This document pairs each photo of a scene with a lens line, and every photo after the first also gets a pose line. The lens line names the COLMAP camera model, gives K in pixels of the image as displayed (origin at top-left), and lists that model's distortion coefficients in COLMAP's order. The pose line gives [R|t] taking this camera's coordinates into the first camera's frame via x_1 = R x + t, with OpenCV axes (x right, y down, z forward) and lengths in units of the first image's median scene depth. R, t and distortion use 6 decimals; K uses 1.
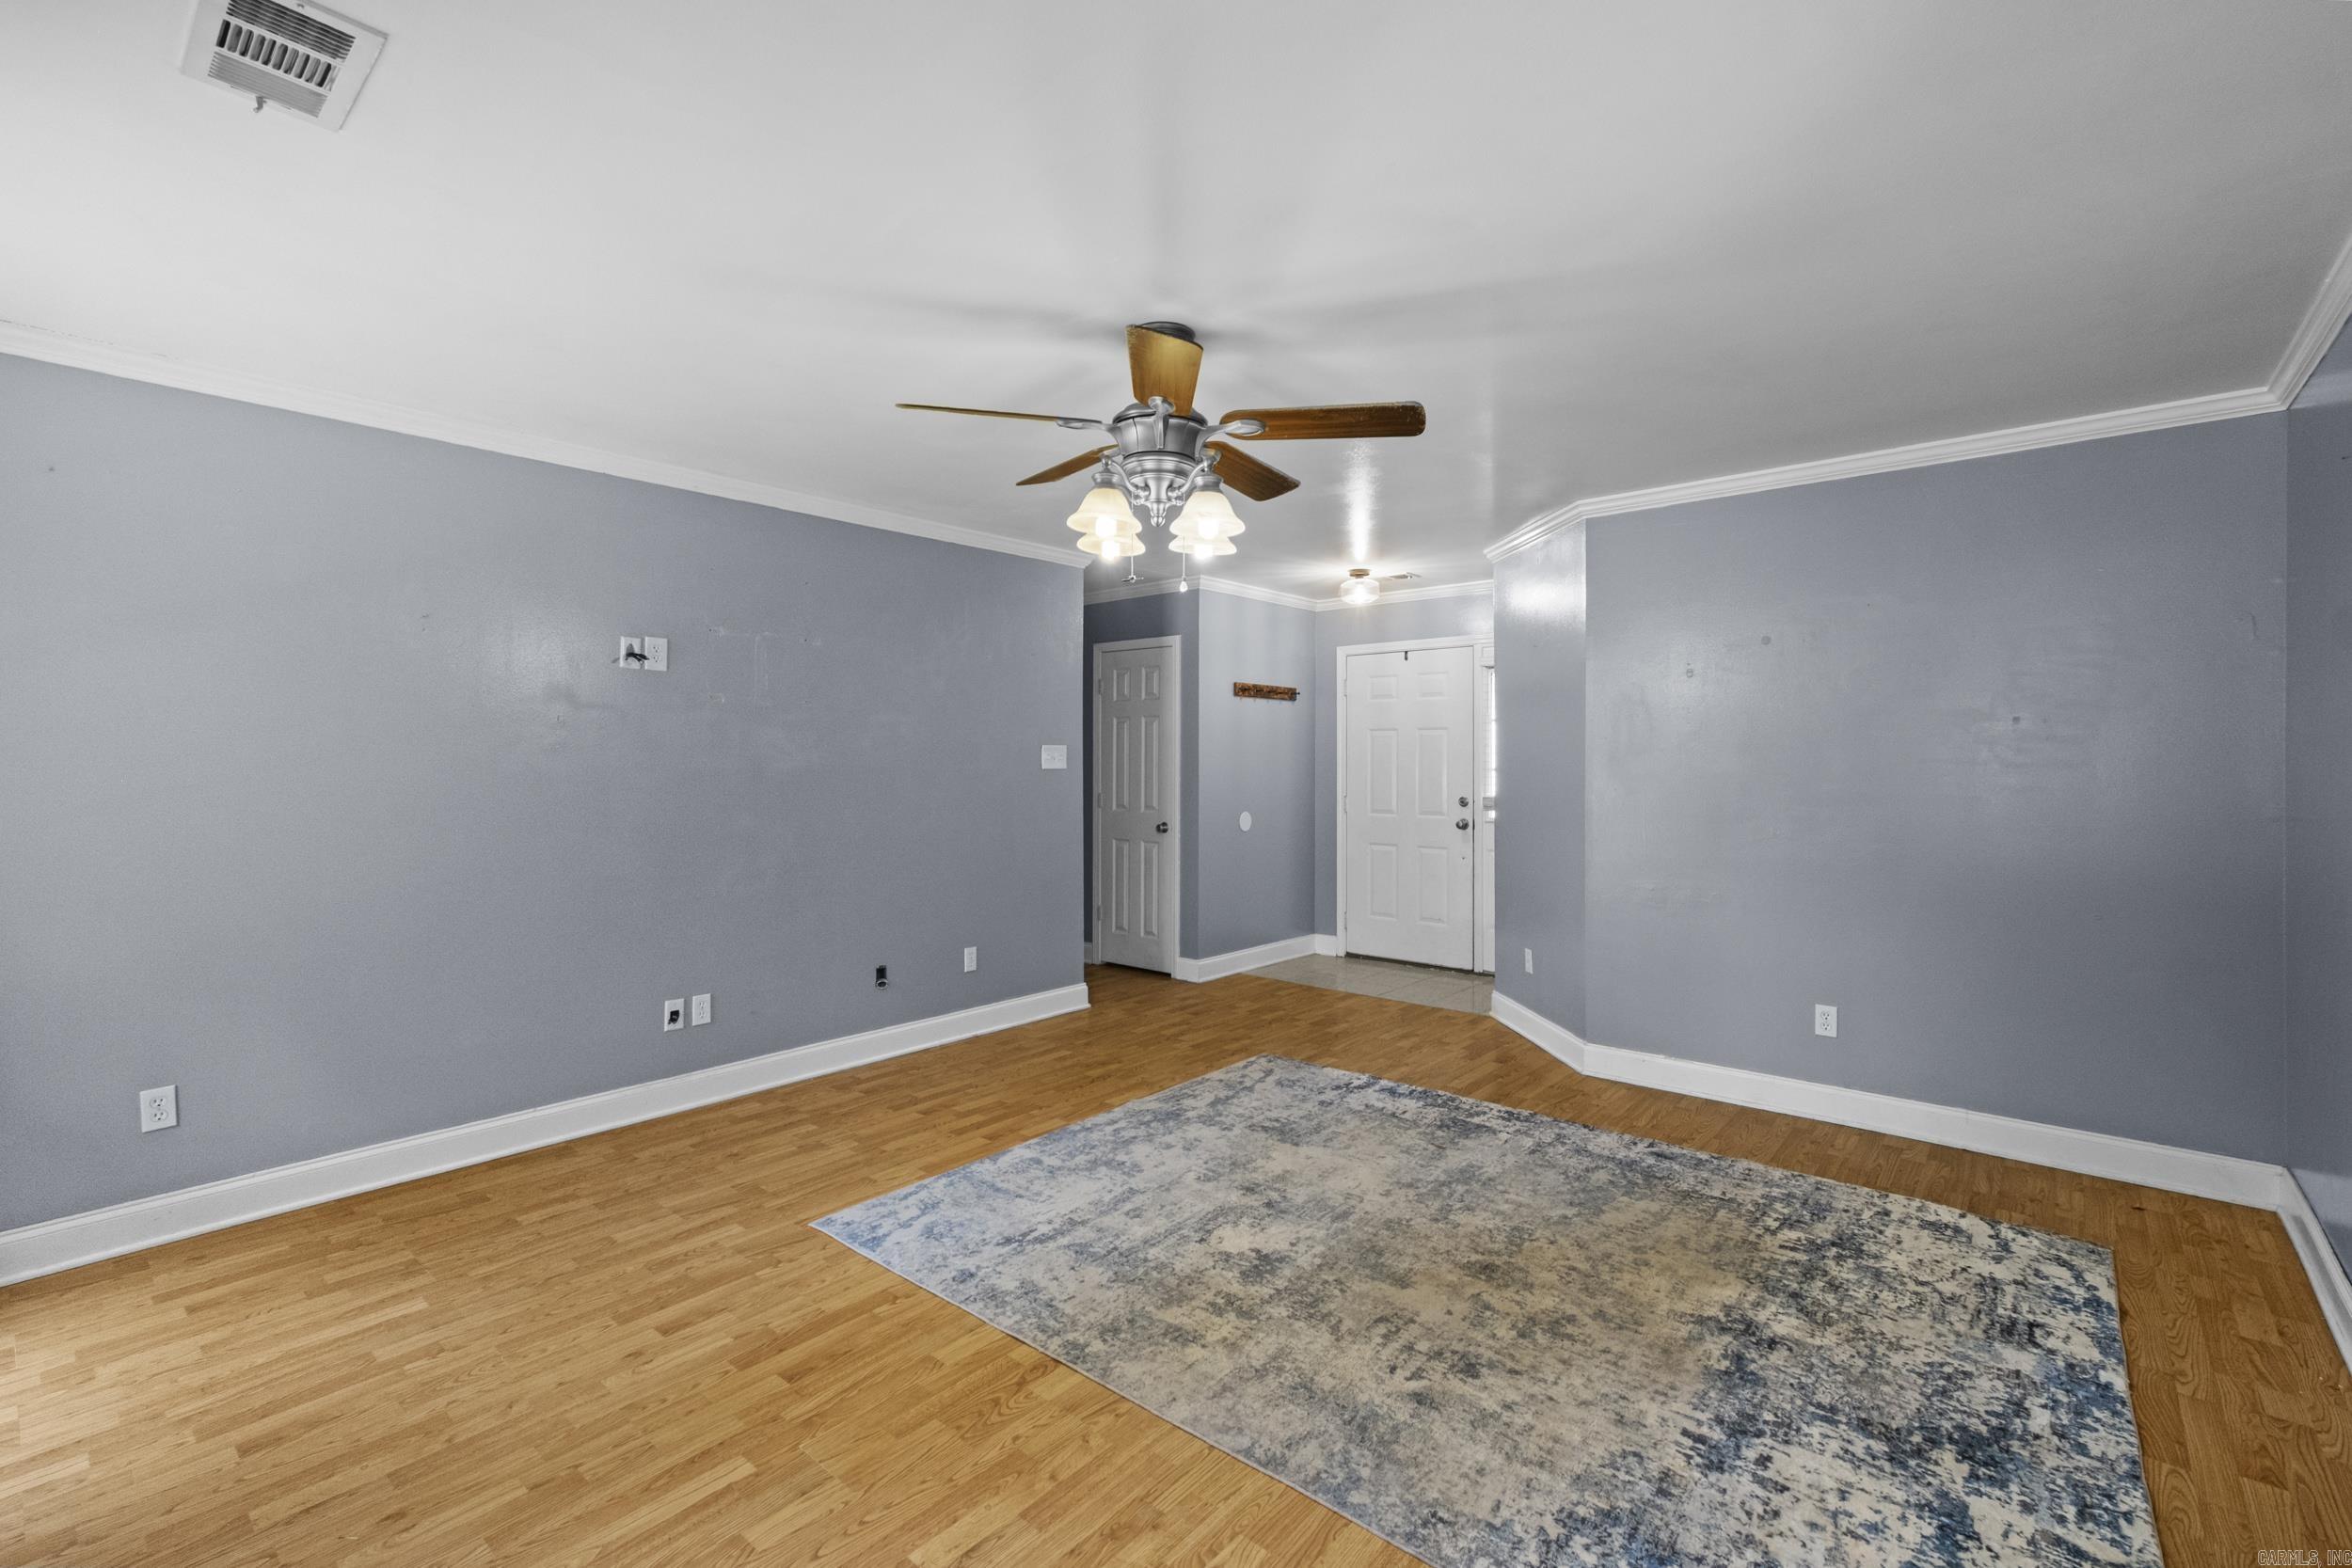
lens RADIAL K [[1023.1, 0, 1169.5], [0, 1023.1, 773.6], [0, 0, 1]] dist [0.001728, -0.001518]
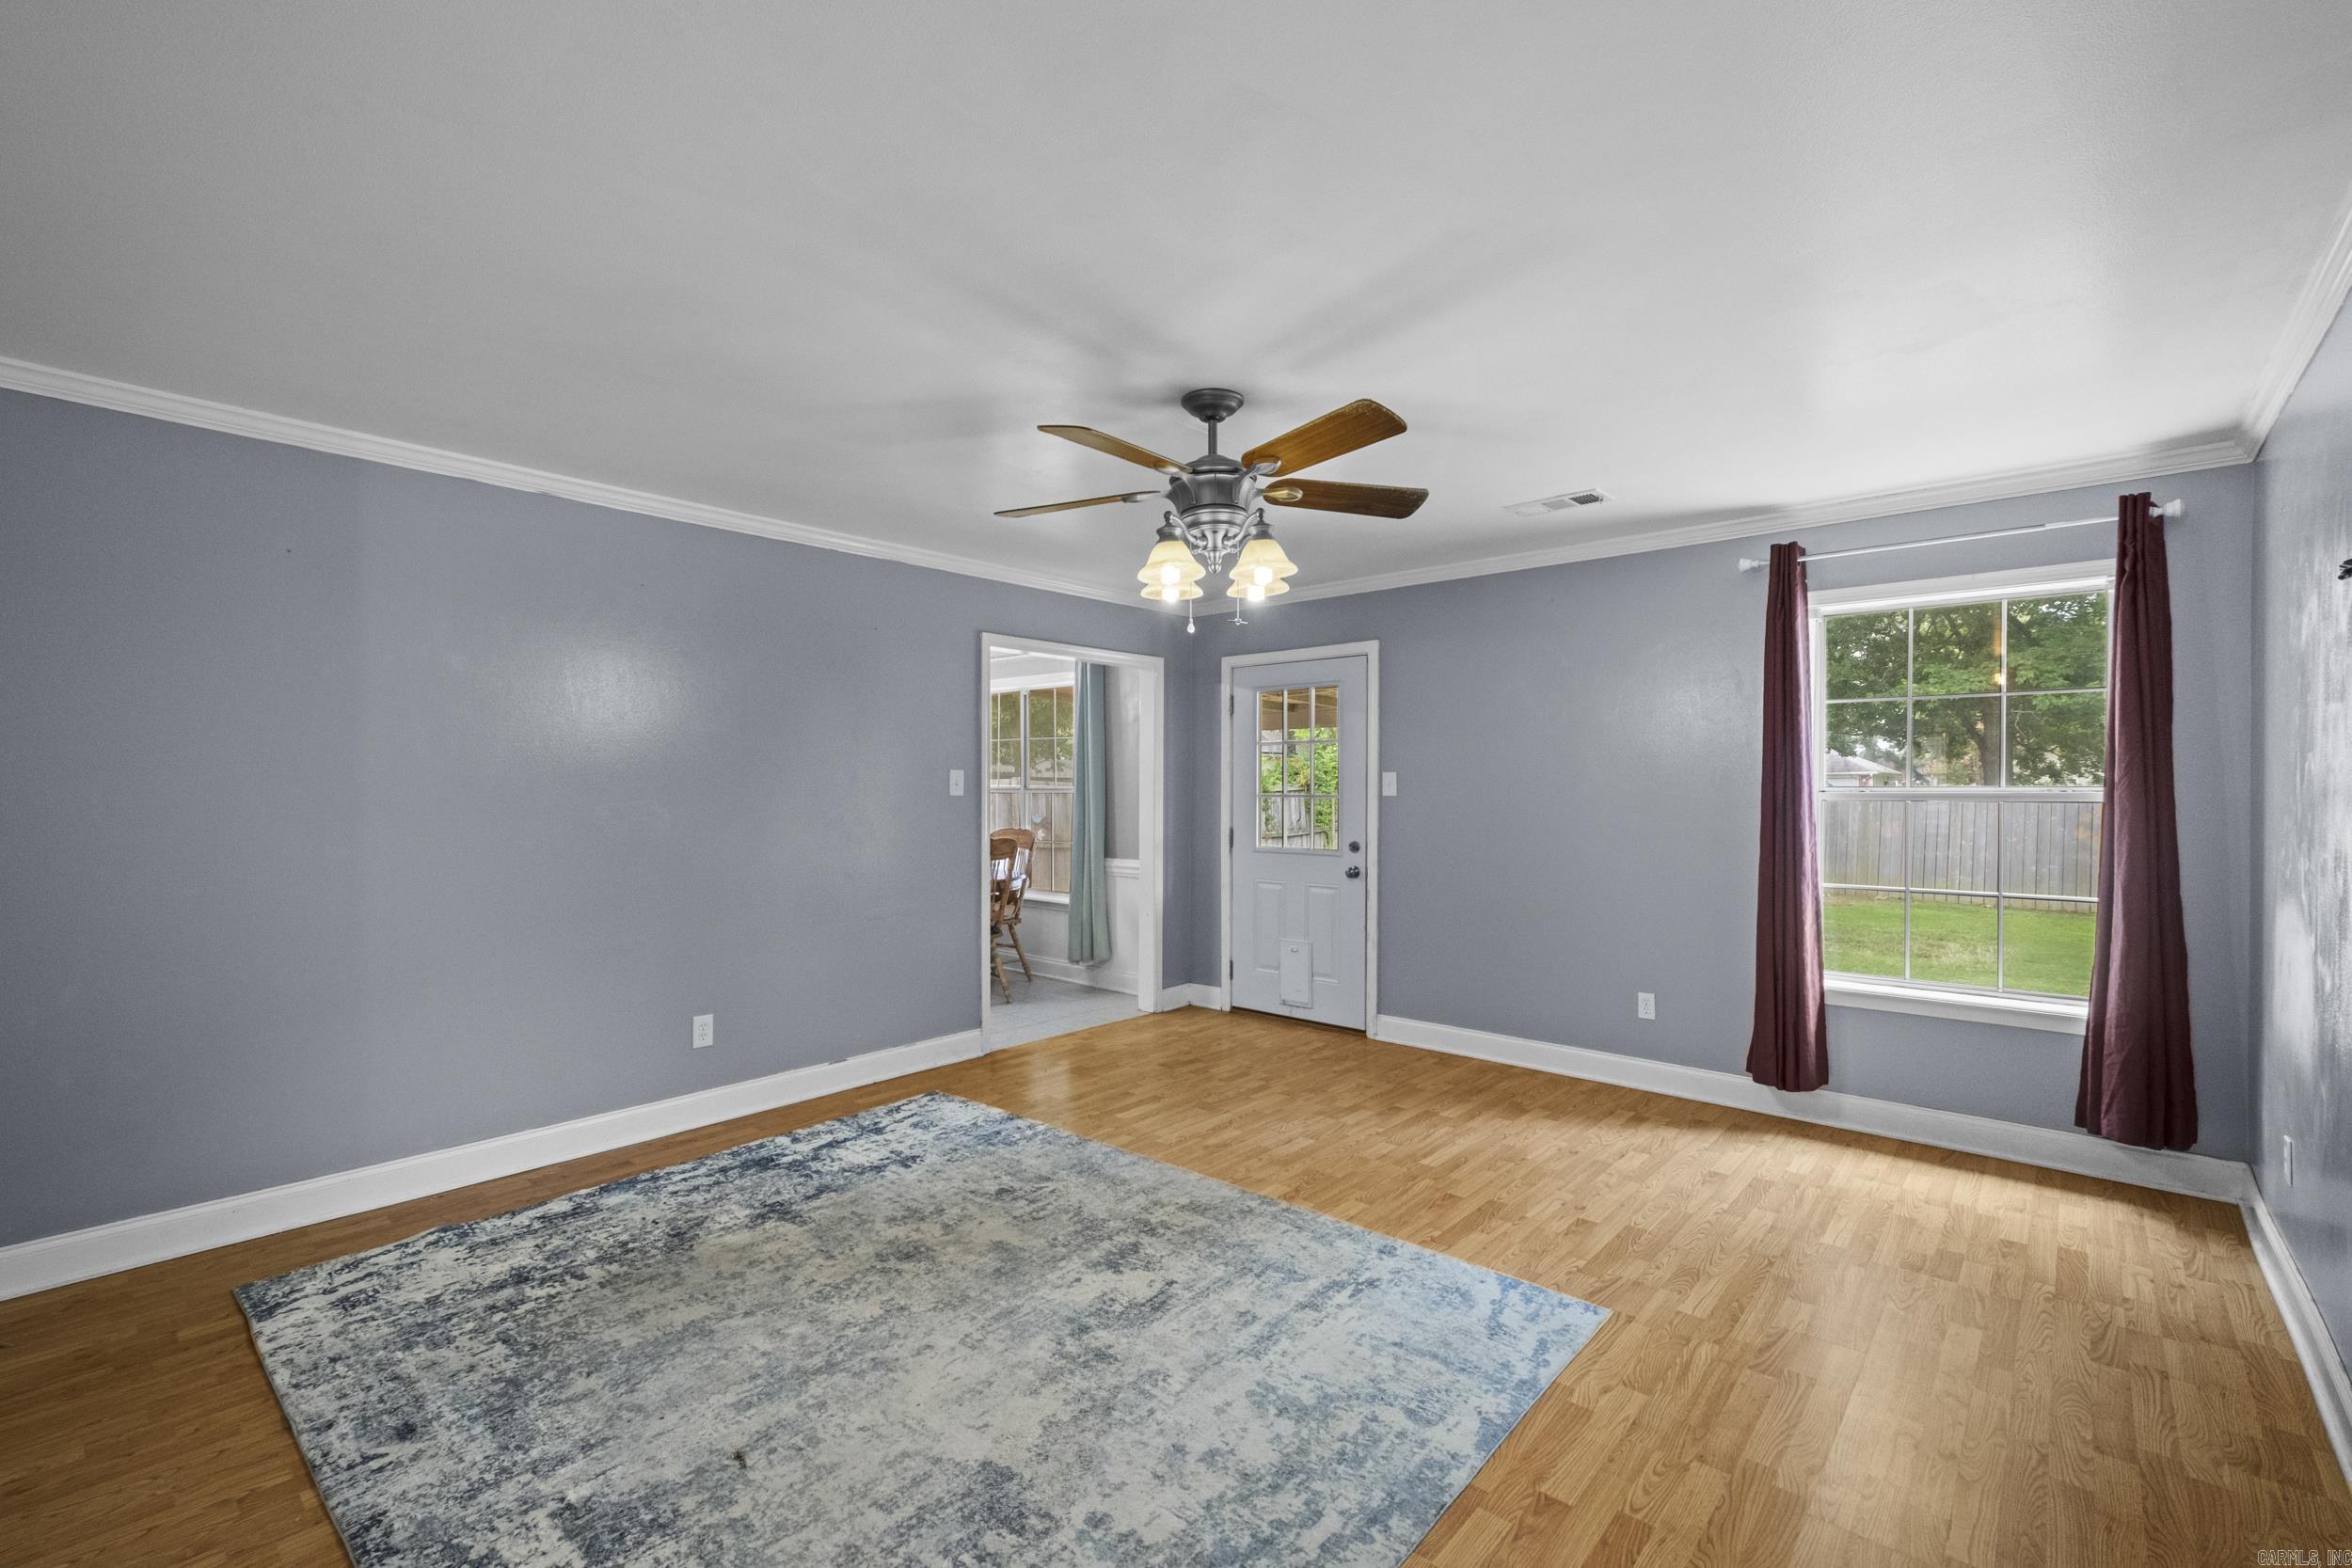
lens RADIAL K [[1023.1, 0, 1180.0], [0, 1023.1, 786.9], [0, 0, 1]] dist [0.001728, -0.001518]
pose [[-0.999963, -0.000061, 0.008605, 0.014809], [0.000037, 0.999935, 0.011377, -0.024574], [-0.008605, 0.011377, -0.999898, 2.021018]]
